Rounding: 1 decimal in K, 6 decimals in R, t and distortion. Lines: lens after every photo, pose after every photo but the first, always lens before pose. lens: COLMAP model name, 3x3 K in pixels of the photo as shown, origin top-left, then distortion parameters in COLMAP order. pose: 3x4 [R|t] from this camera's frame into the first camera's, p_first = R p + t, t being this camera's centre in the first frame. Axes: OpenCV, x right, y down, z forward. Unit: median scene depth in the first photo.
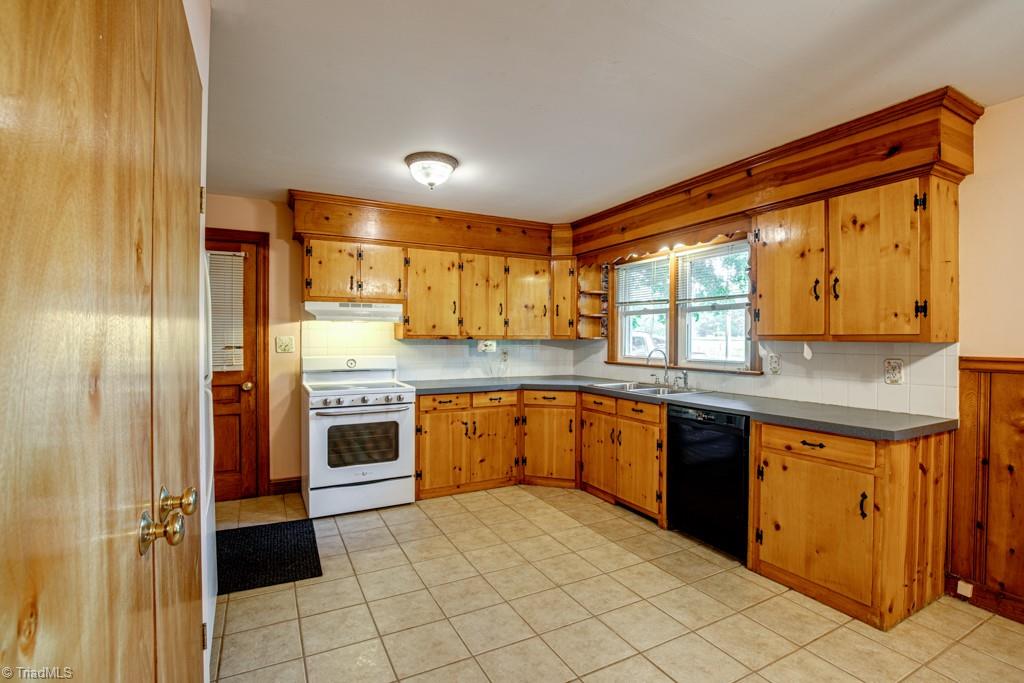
lens RADIAL K [[481.3, 0, 517.0], [0, 481.3, 340.8], [0, 0, 1]] dist [-0.030278, 0.000369]
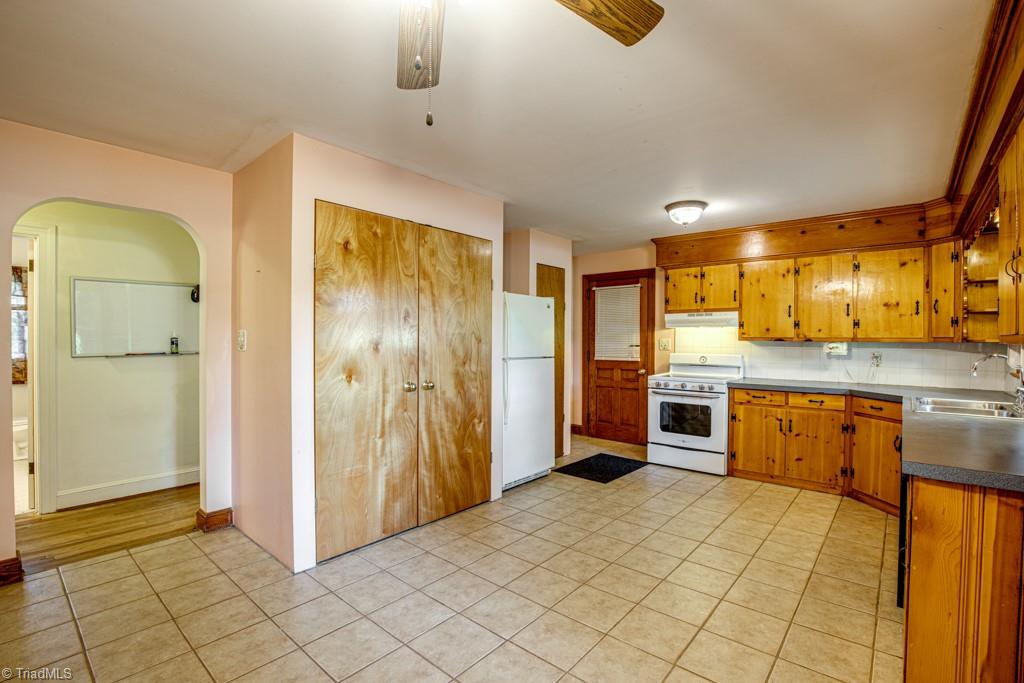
lens RADIAL K [[468.3, 0, 515.5], [0, 468.3, 340.3], [0, 0, 1]] dist [-0.038621, 0.006279]
pose [[0.369903, 0.002187, -0.929068, 0.725553], [-0.008949, 0.999959, -0.001210, 0.001297], [0.929027, 0.008762, 0.369907, 0.080343]]
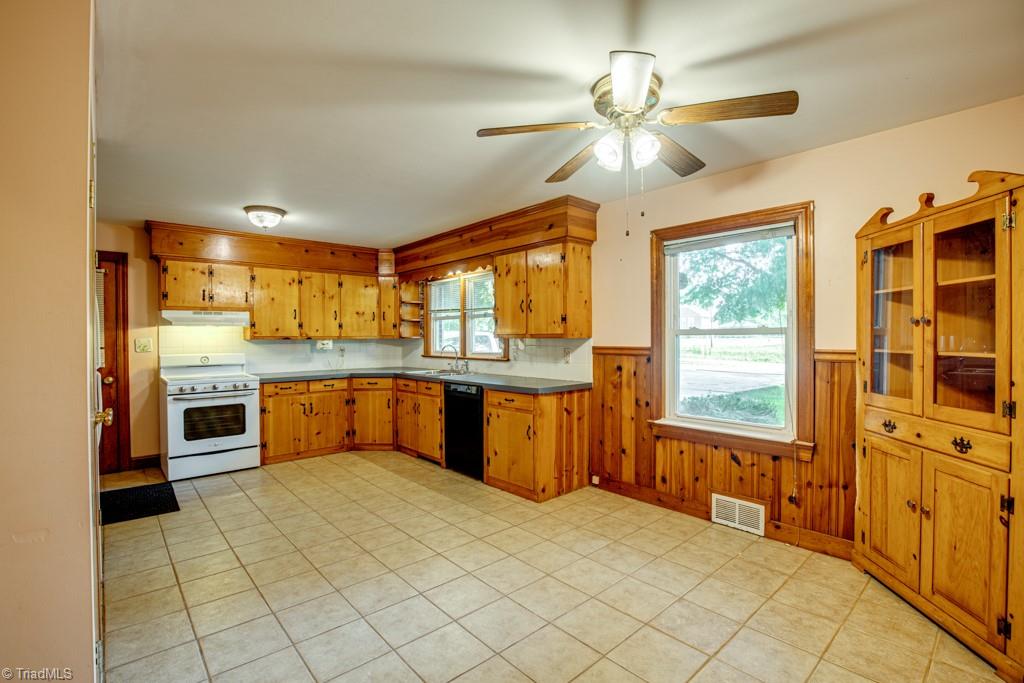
lens RADIAL K [[468.3, 0, 517.5], [0, 468.3, 340.4], [0, 0, 1]] dist [-0.038621, 0.006279]
pose [[0.969475, -0.011494, 0.244923, 0.168601], [0.011167, 0.999934, 0.002722, 0.003001], [-0.244938, 0.000096, 0.969539, -0.401828]]
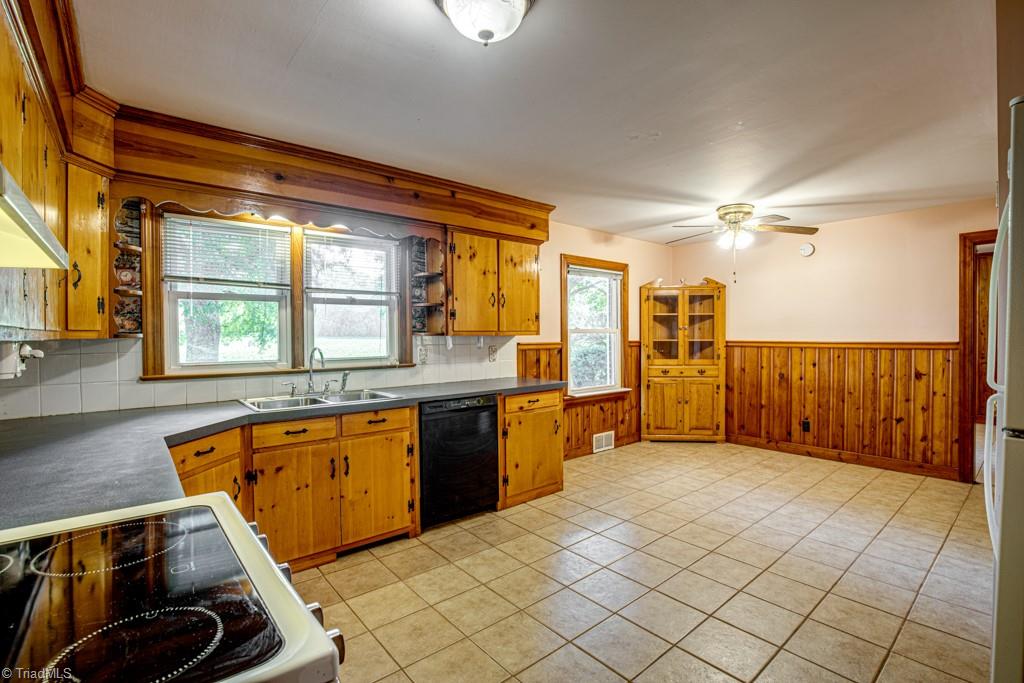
lens RADIAL K [[468.3, 0, 516.6], [0, 468.3, 340.3], [0, 0, 1]] dist [-0.038621, 0.006279]
pose [[-0.215498, -0.015998, 0.976373, -0.581969], [0.009957, 0.999778, 0.018579, -0.007406], [-0.976453, 0.013726, -0.215291, 0.931095]]
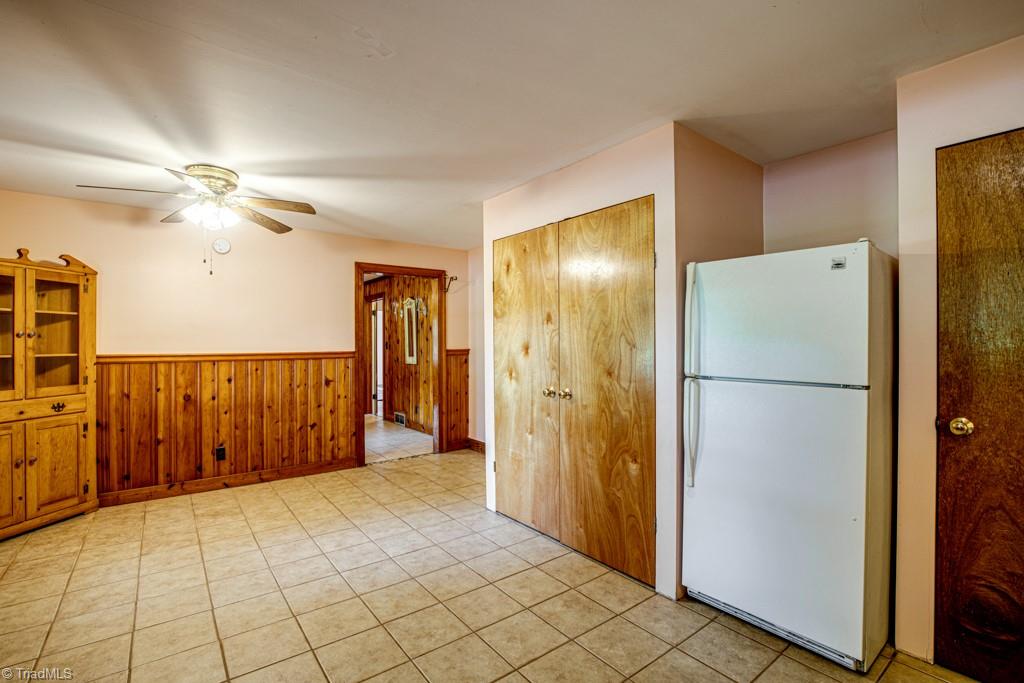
lens RADIAL K [[468.3, 0, 518.0], [0, 468.3, 342.7], [0, 0, 1]] dist [-0.038621, 0.006279]
pose [[-0.984821, -0.001831, -0.173563, 0.038205], [-0.002745, 0.999984, 0.005024, -0.005687], [0.173551, 0.005425, -0.984810, 1.070285]]
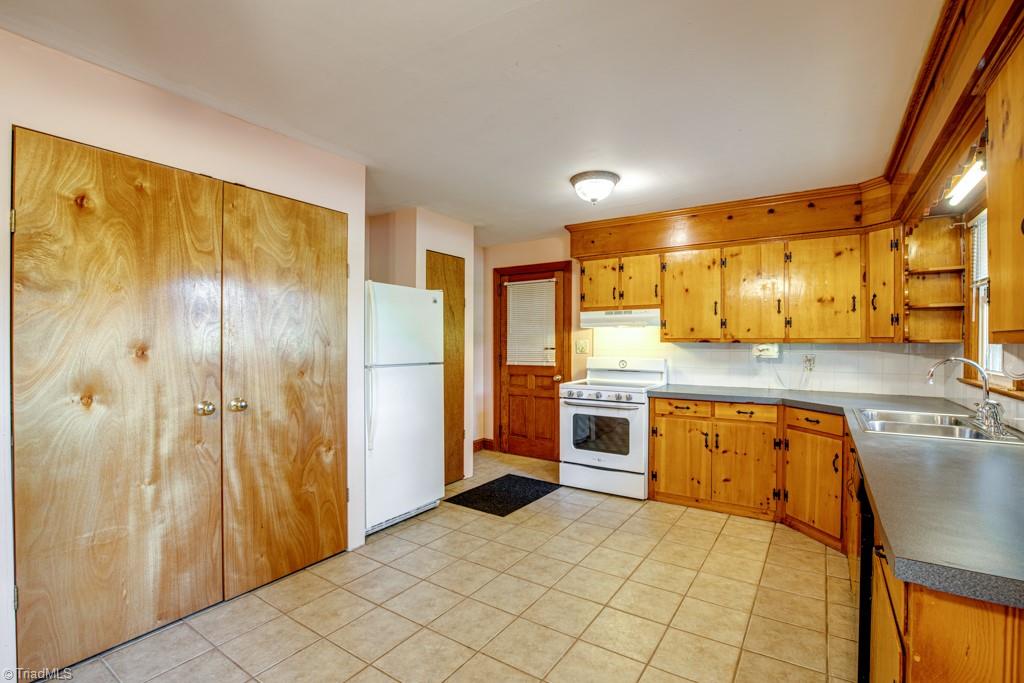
lens RADIAL K [[468.3, 0, 516.0], [0, 468.3, 340.4], [0, 0, 1]] dist [-0.038621, 0.006279]
pose [[0.478986, -0.004791, -0.877809, 0.575085], [-0.004983, 0.999954, -0.008177, 0.001891], [0.877808, 0.008290, 0.478940, 0.292211]]
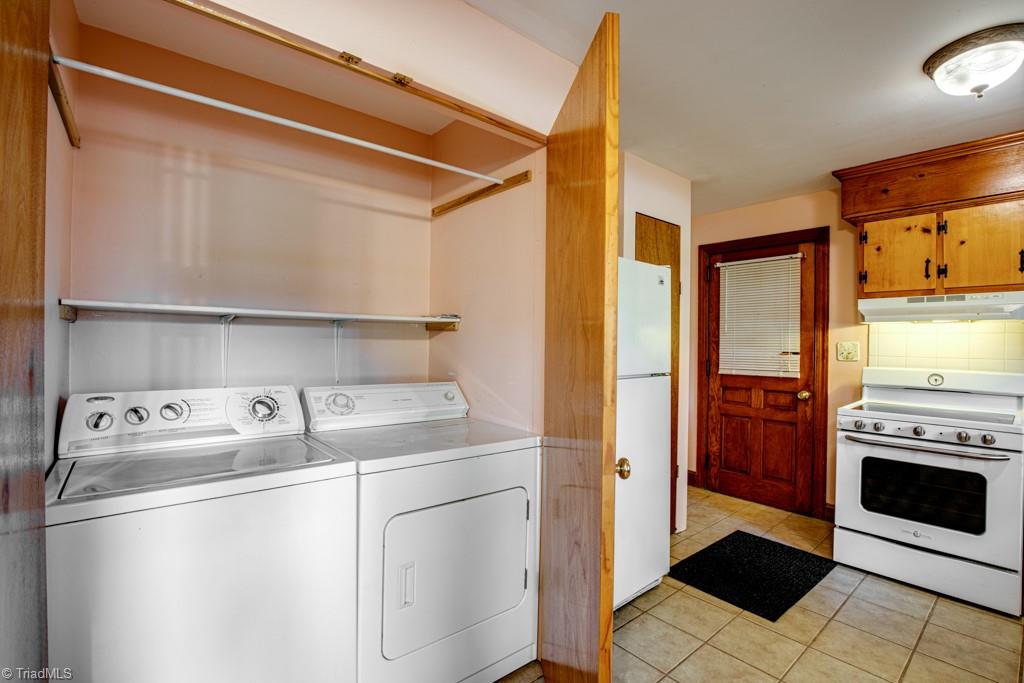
lens RADIAL K [[468.3, 0, 515.6], [0, 468.3, 340.3], [0, 0, 1]] dist [-0.038621, 0.006279]
pose [[0.216900, -0.001337, -0.976193, 0.214029], [-0.017068, 0.999841, -0.005162, 0.002131], [0.976045, 0.017782, 0.216842, 0.270285]]
